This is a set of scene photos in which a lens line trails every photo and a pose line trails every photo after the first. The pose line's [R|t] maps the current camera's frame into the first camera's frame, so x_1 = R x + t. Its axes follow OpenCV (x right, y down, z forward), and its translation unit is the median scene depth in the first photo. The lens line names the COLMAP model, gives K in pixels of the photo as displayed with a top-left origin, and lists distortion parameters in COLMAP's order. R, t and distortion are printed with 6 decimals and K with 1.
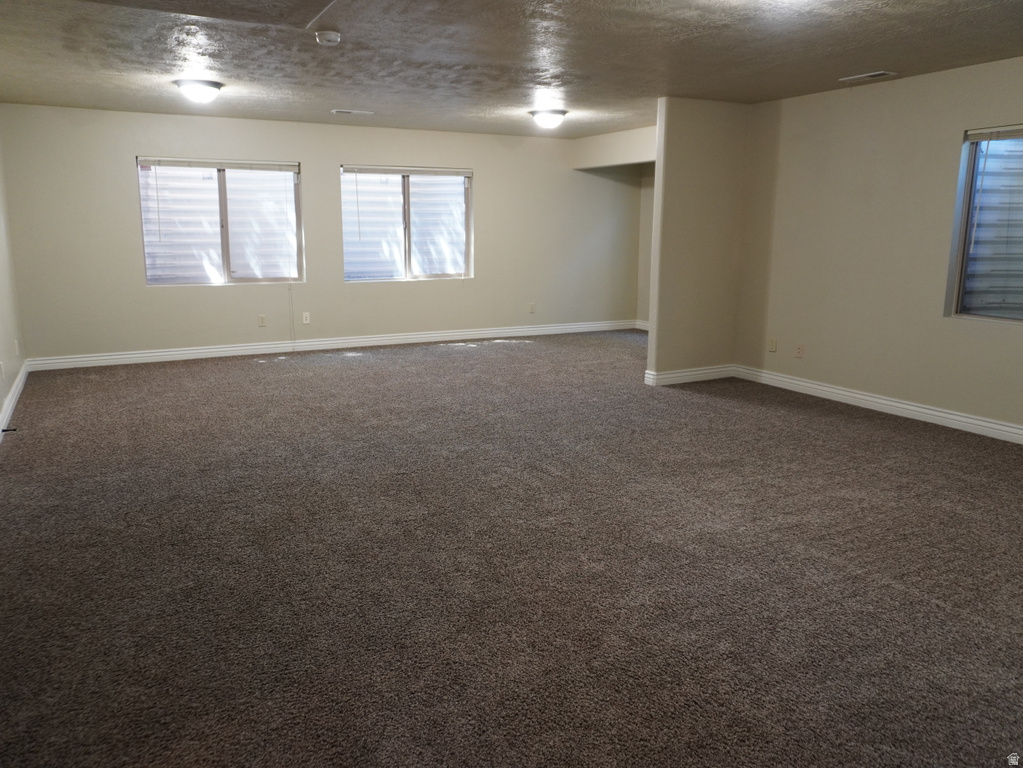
lens RADIAL K [[768.7, 0, 511.5], [0, 768.7, 384.0], [0, 0, 1]] dist [-0.004617, -0.002603]
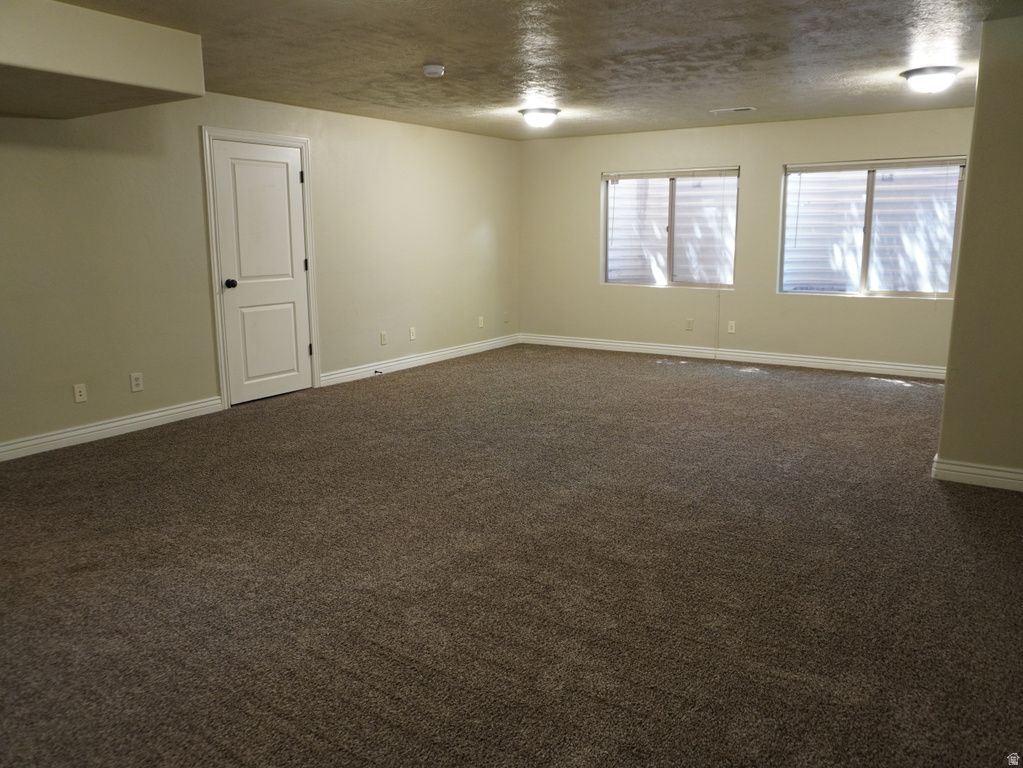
lens RADIAL K [[781.7, 0, 510.9], [0, 781.7, 355.4], [0, 0, 1]] dist [0.001518, 0.001921]
pose [[0.476797, 0.136503, -0.868350, 0.465009], [-0.172180, 0.983235, 0.060022, -0.063520], [0.861985, 0.120894, 0.492307, 0.294600]]
